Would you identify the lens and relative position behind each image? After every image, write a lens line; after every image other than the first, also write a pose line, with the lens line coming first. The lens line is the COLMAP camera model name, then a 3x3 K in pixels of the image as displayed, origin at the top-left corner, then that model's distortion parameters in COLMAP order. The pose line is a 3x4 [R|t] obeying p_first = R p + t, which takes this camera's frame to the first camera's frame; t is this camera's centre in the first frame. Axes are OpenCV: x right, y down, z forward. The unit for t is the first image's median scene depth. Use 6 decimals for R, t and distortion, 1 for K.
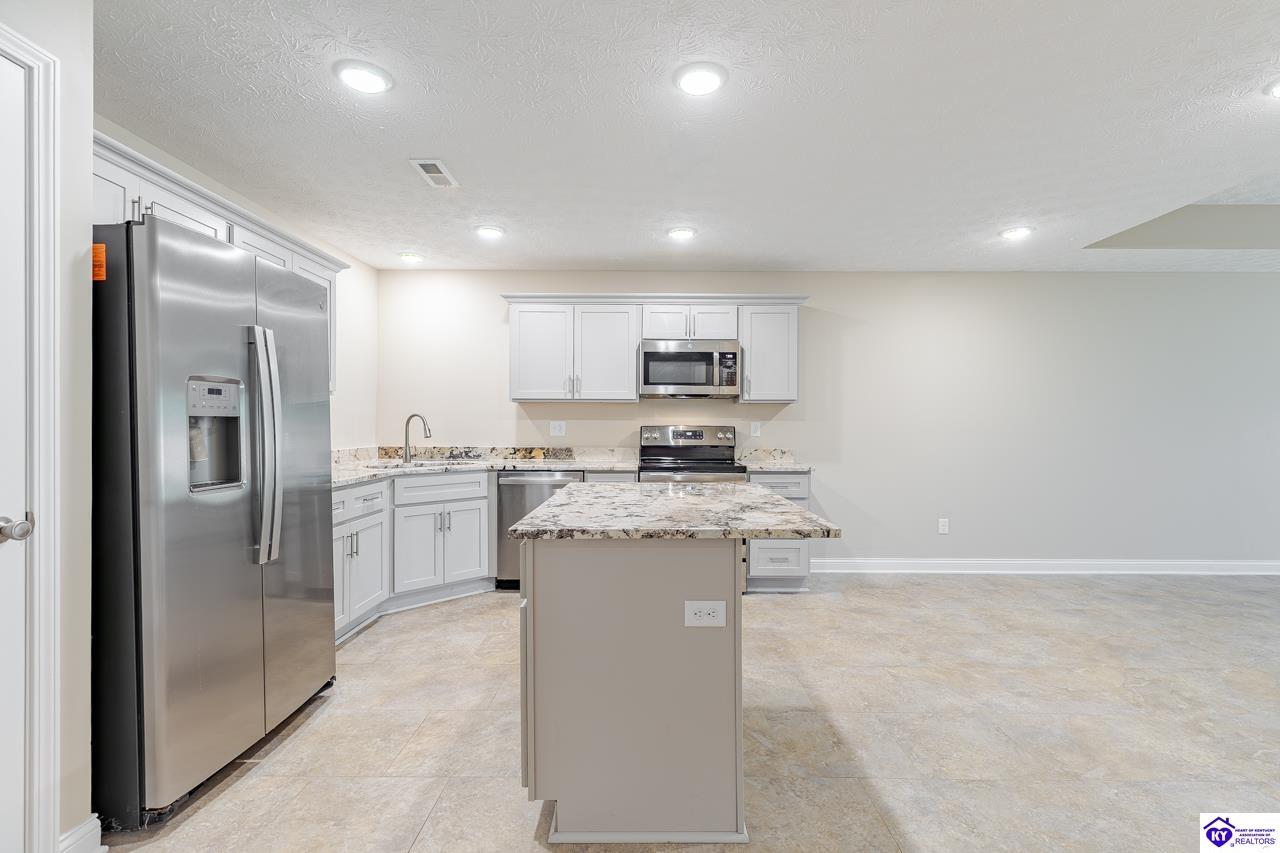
lens RADIAL K [[577.2, 0, 639.3], [0, 577.2, 429.6], [0, 0, 1]] dist [0.010447, -0.001888]
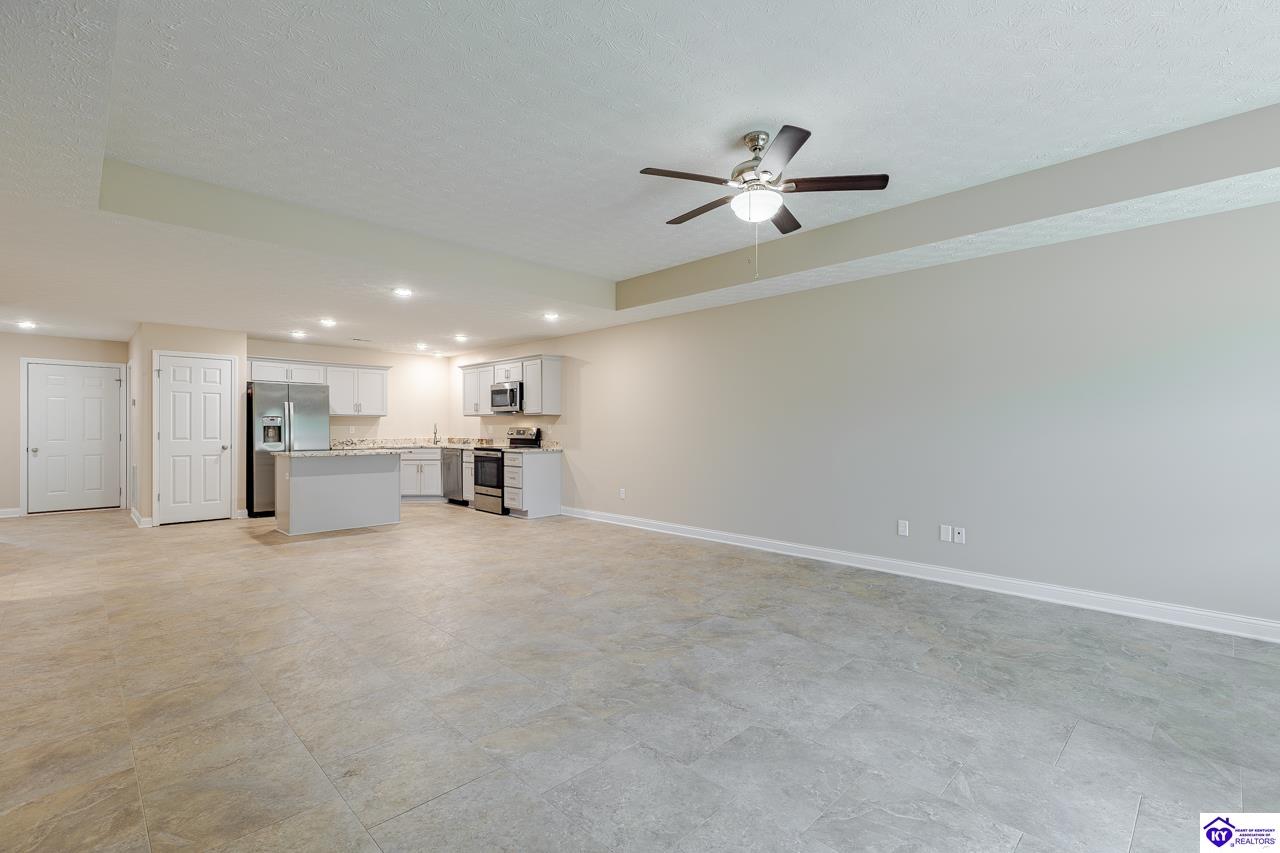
lens RADIAL K [[577.2, 0, 648.8], [0, 577.2, 426.8], [0, 0, 1]] dist [0.010447, -0.001888]
pose [[0.707012, -0.003582, -0.707192, 1.861738], [-0.001650, 0.999976, -0.006714, 0.003162], [0.707199, 0.005914, 0.706989, -0.011958]]
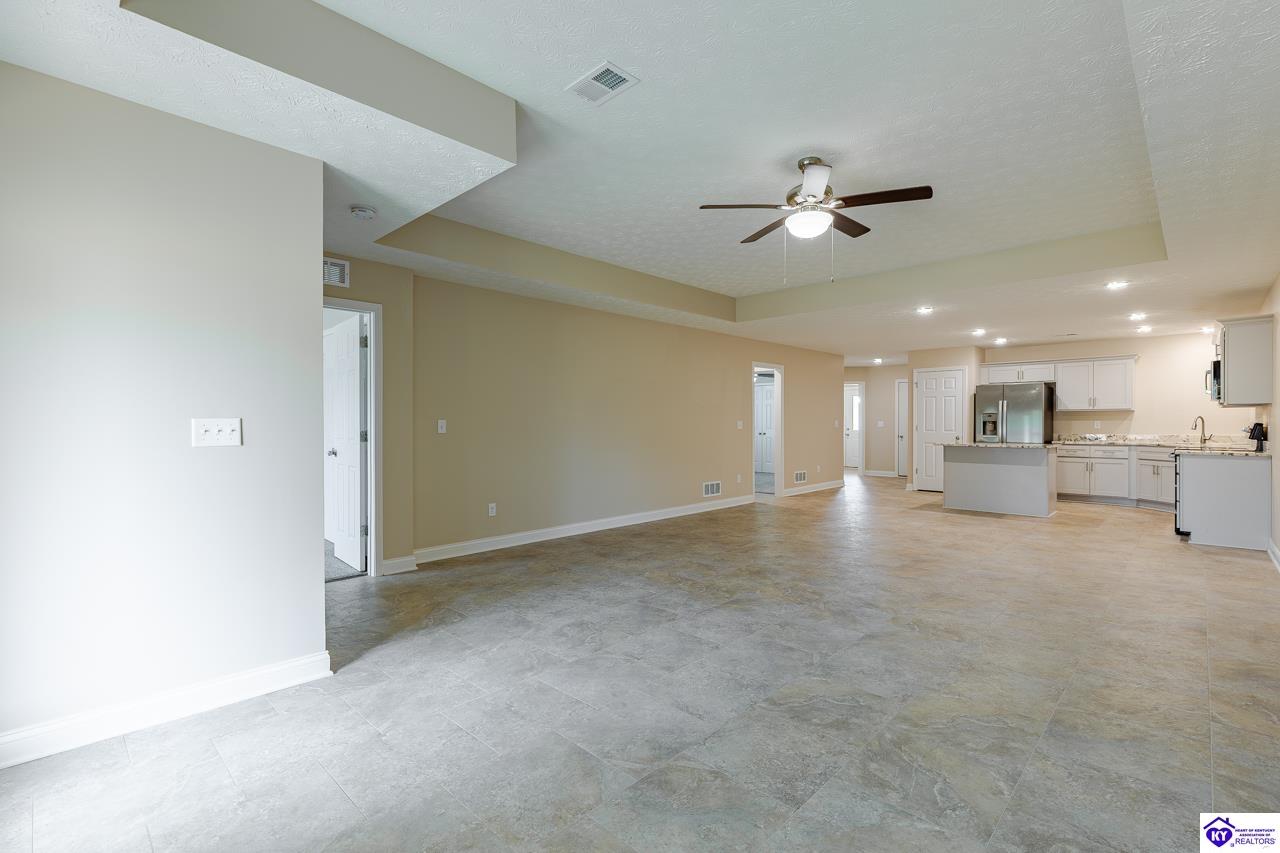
lens RADIAL K [[577.2, 0, 638.7], [0, 577.2, 421.8], [0, 0, 1]] dist [0.010447, -0.001888]
pose [[-0.701432, -0.004304, -0.712723, 2.206586], [-0.005394, 0.999985, -0.000730, 0.001149], [0.712716, 0.003333, -0.701445, 1.054045]]
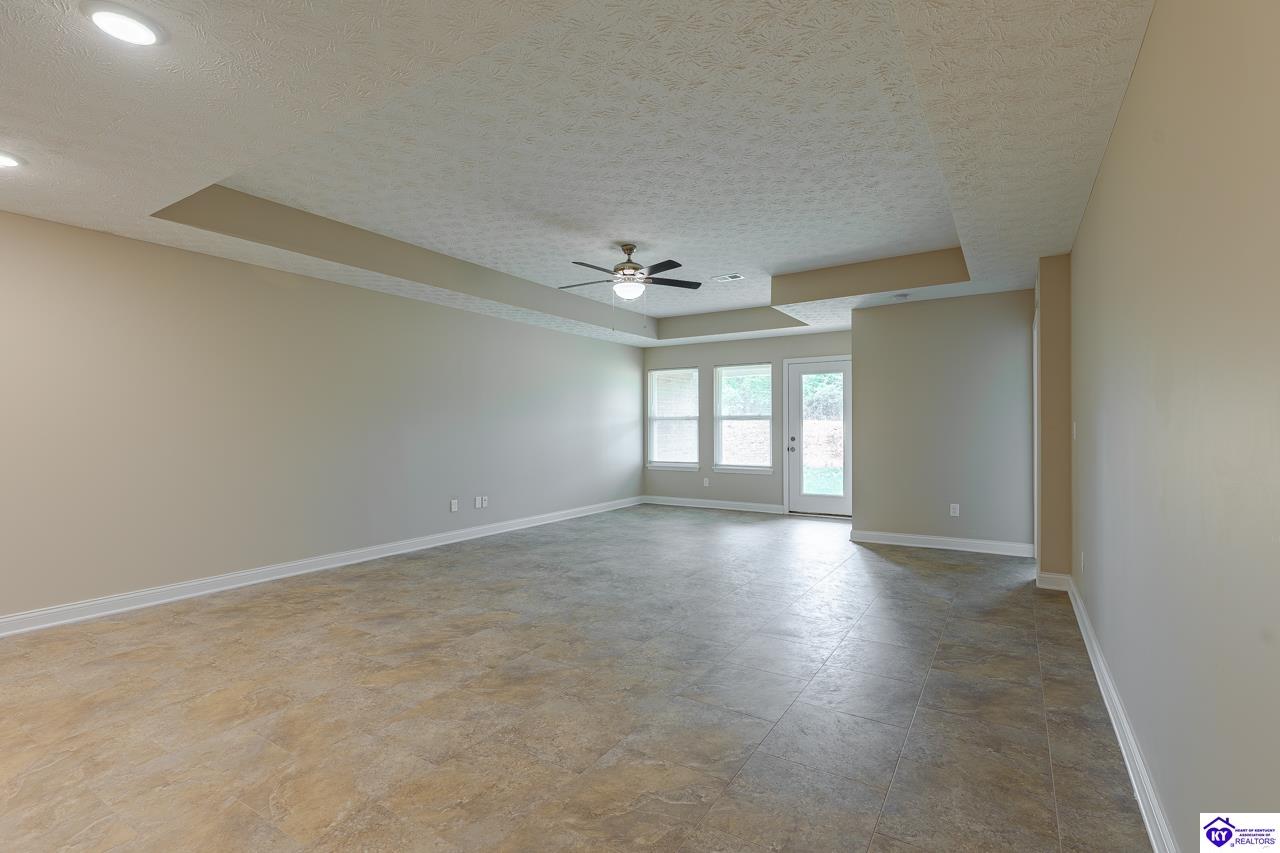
lens RADIAL K [[577.2, 0, 650.4], [0, 577.2, 432.2], [0, 0, 1]] dist [0.010447, -0.001888]
pose [[0.526733, -0.010522, 0.849965, 0.402393], [0.009201, 0.999935, 0.006677, 0.001490], [-0.849981, 0.004304, 0.526796, -0.051344]]
